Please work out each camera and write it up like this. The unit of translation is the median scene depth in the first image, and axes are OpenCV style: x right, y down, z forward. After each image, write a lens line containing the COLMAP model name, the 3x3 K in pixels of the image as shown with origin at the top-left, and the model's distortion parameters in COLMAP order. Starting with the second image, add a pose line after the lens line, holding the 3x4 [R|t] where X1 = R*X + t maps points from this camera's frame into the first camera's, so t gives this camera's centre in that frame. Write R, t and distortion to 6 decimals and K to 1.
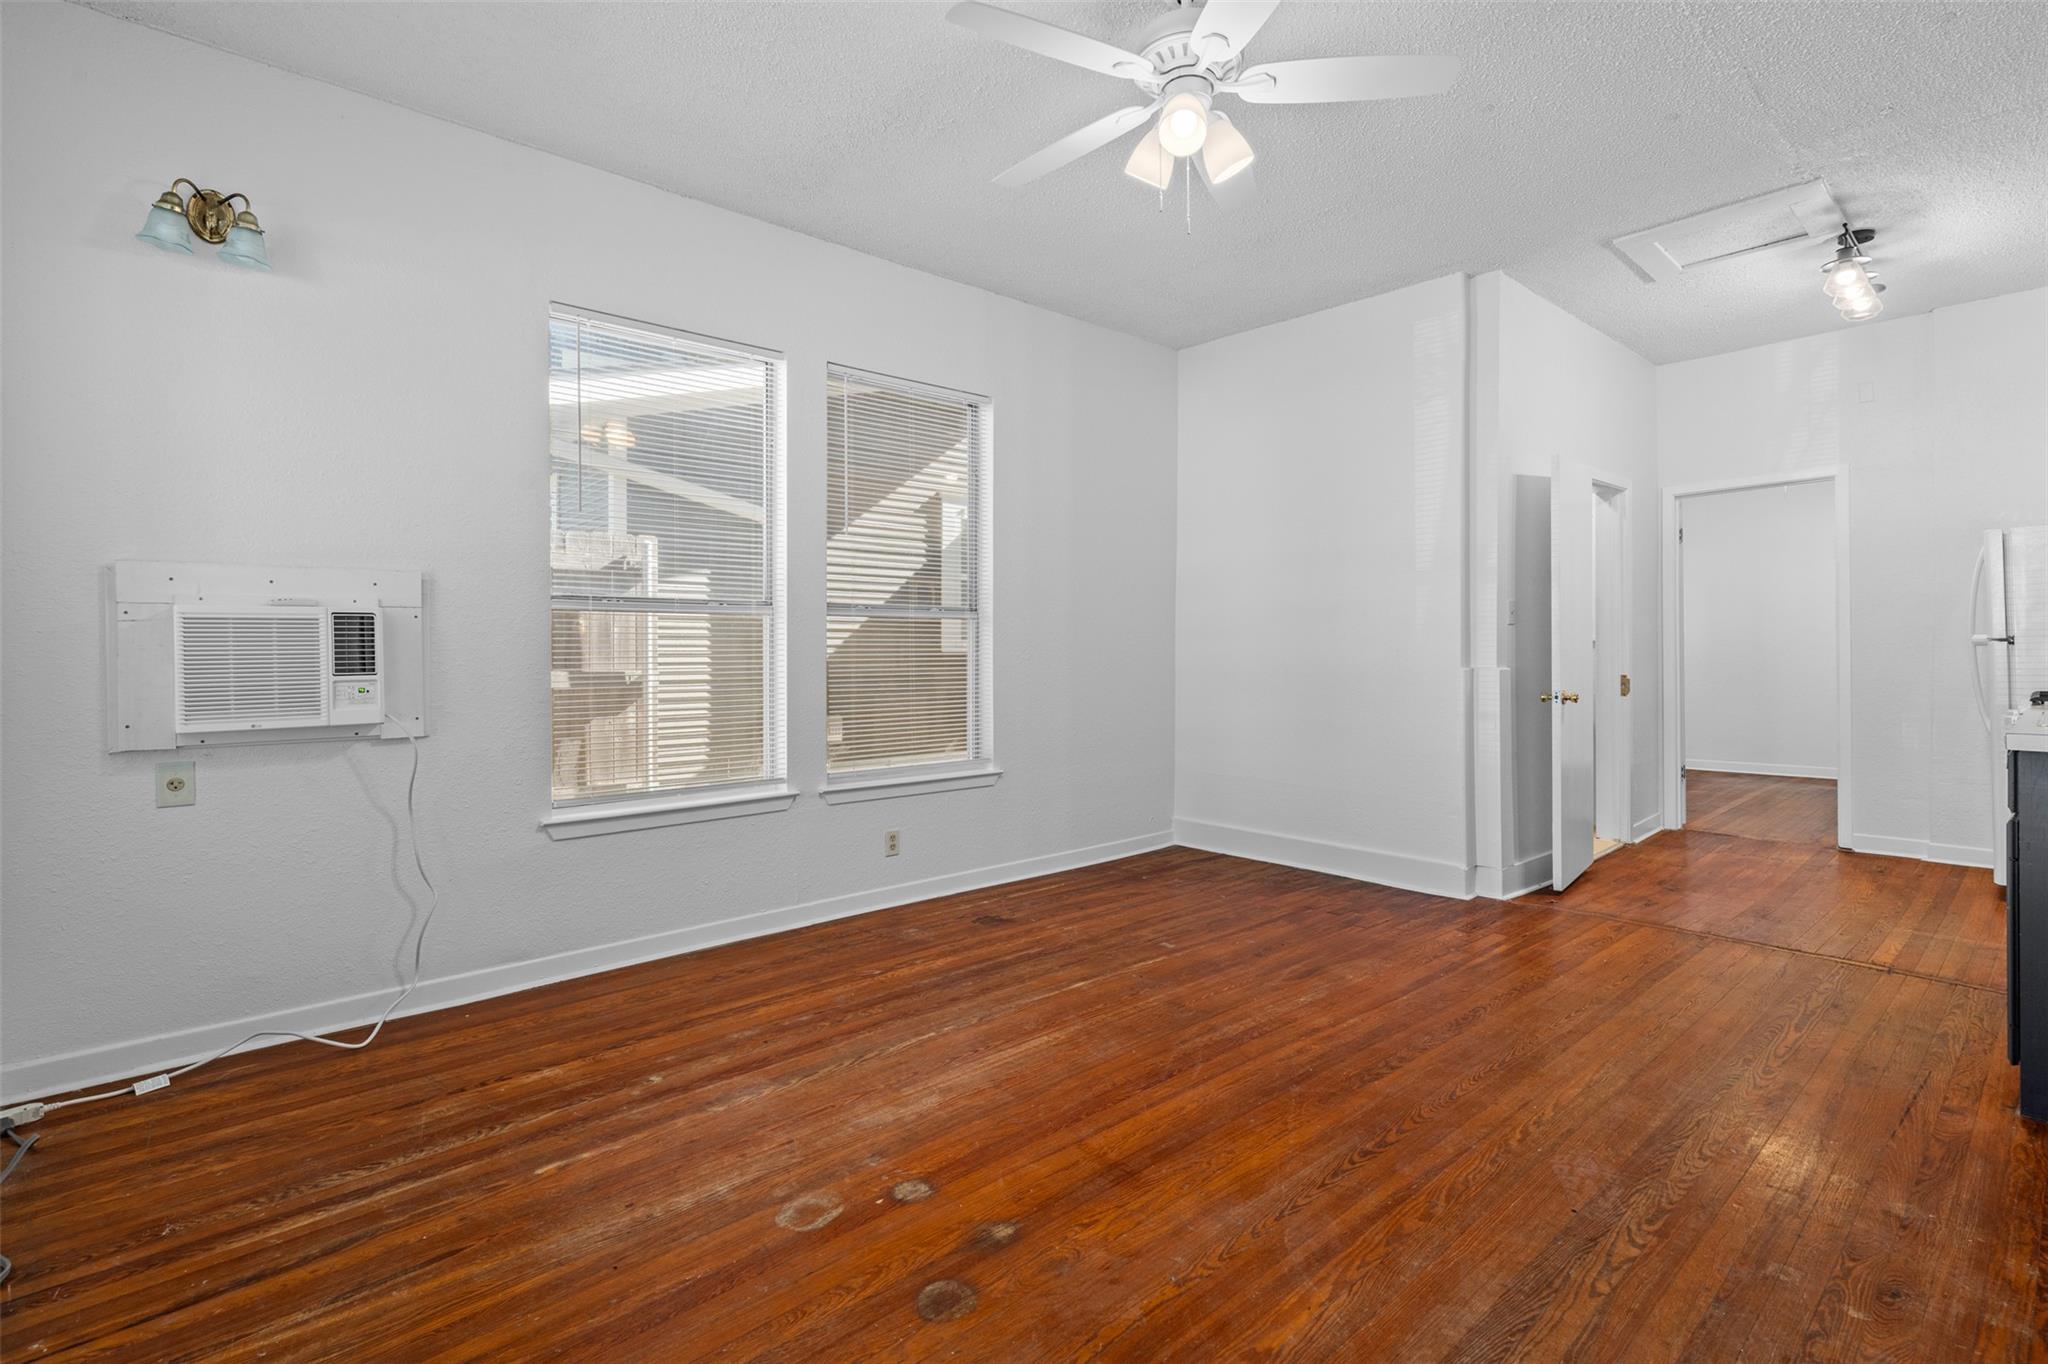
lens RADIAL K [[942.2, 0, 1051.6], [0, 942.2, 654.2], [0, 0, 1]] dist [0.002597, 0.000868]
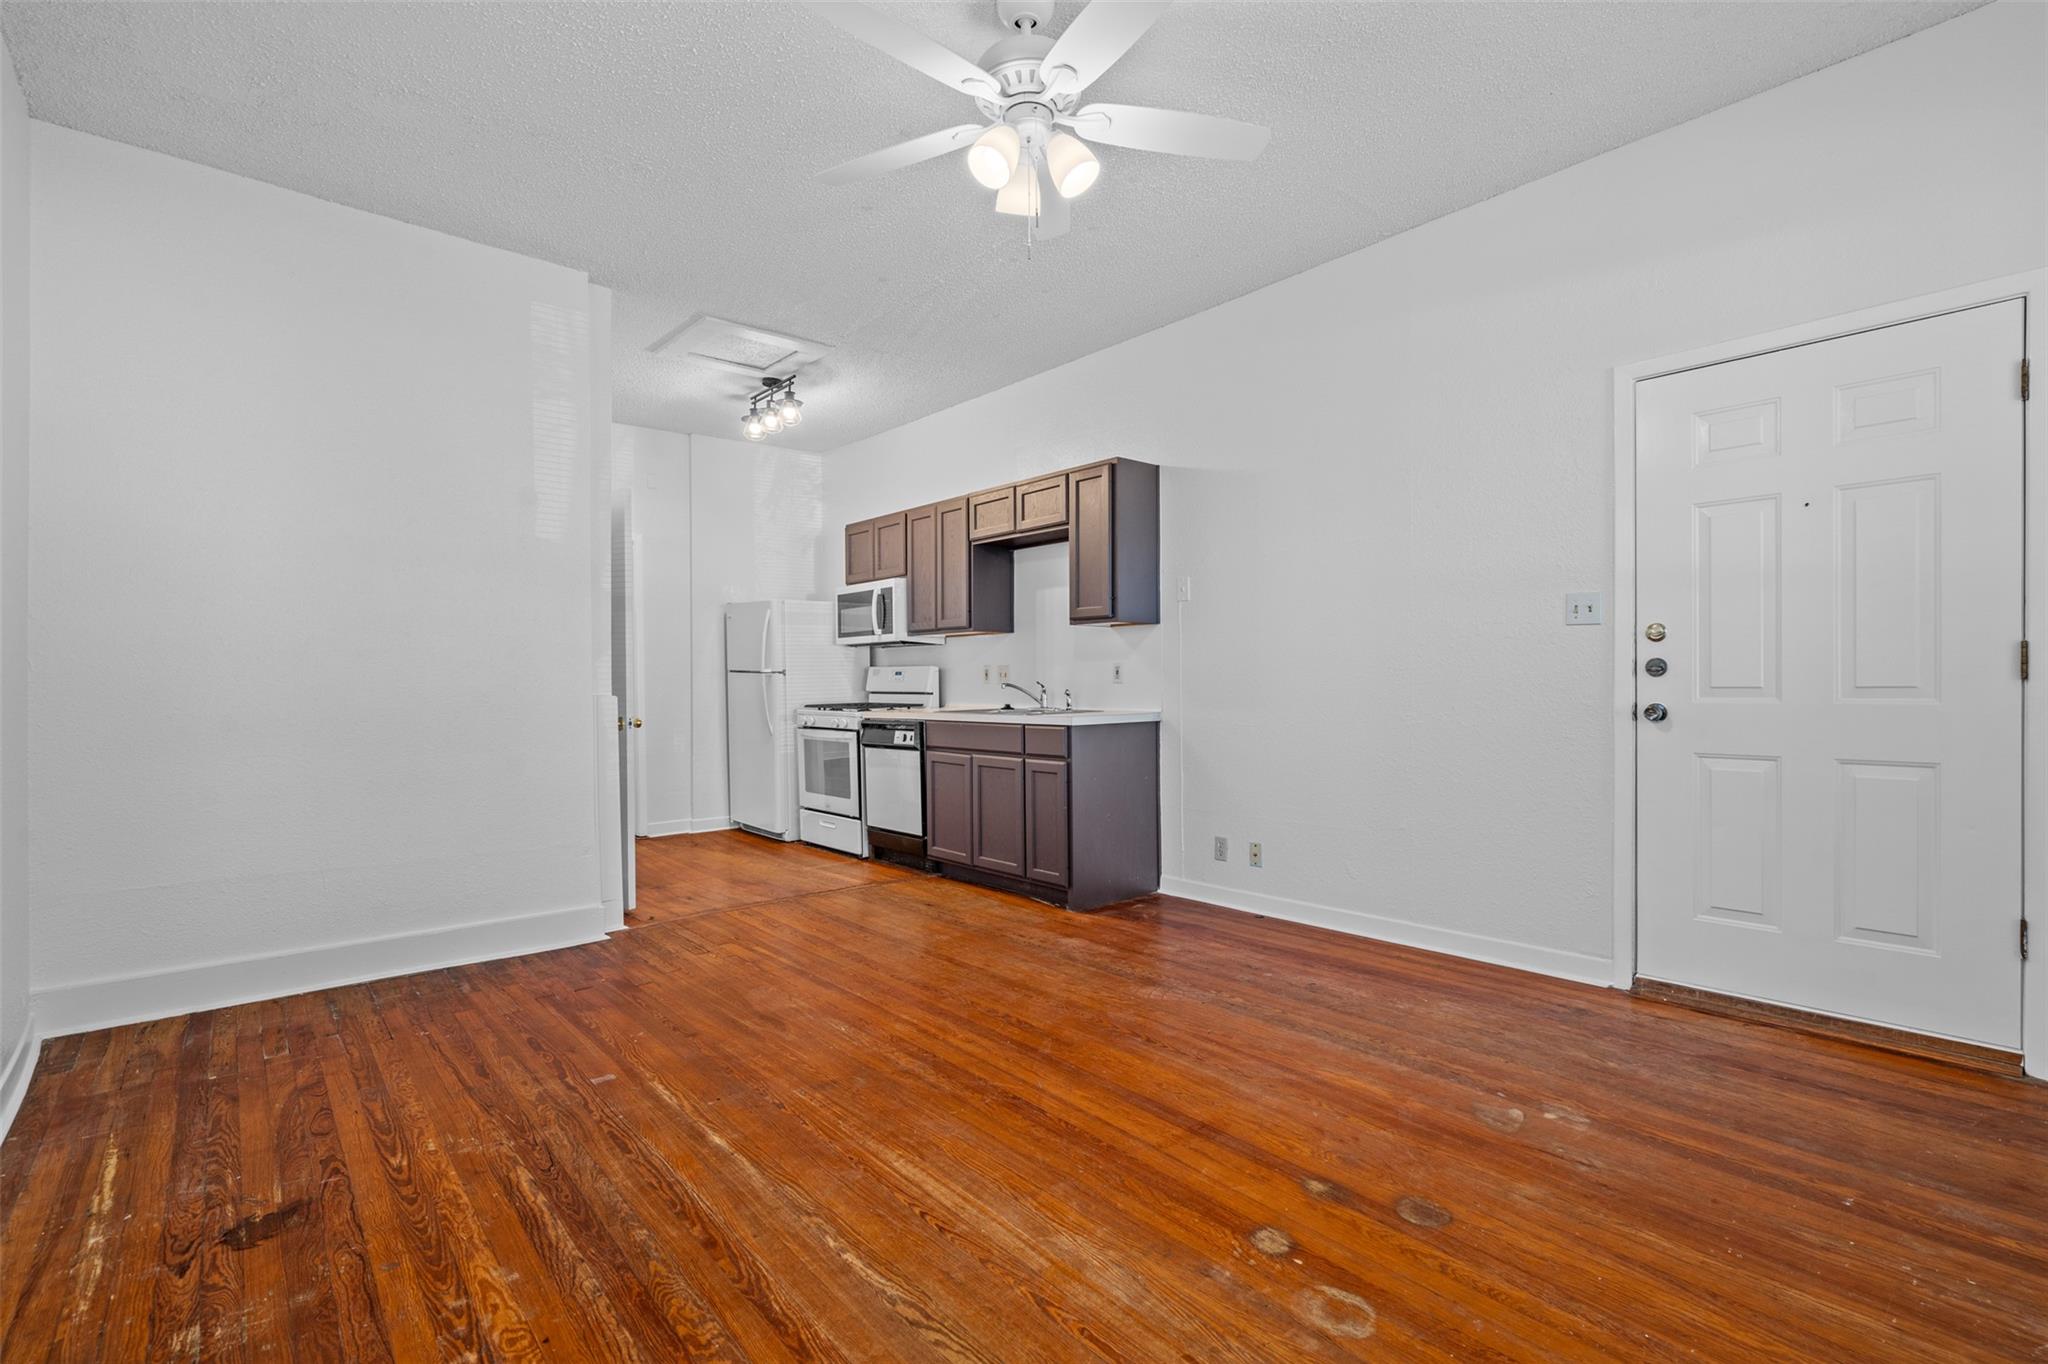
lens RADIAL K [[942.2, 0, 1025.9], [0, 942.2, 684.3], [0, 0, 1]] dist [0.002597, 0.000868]
pose [[0.021286, 0.003756, 0.999766, -0.764437], [0.006858, 0.999969, -0.003903, 0.019075], [-0.999750, 0.006939, 0.021259, 0.863653]]
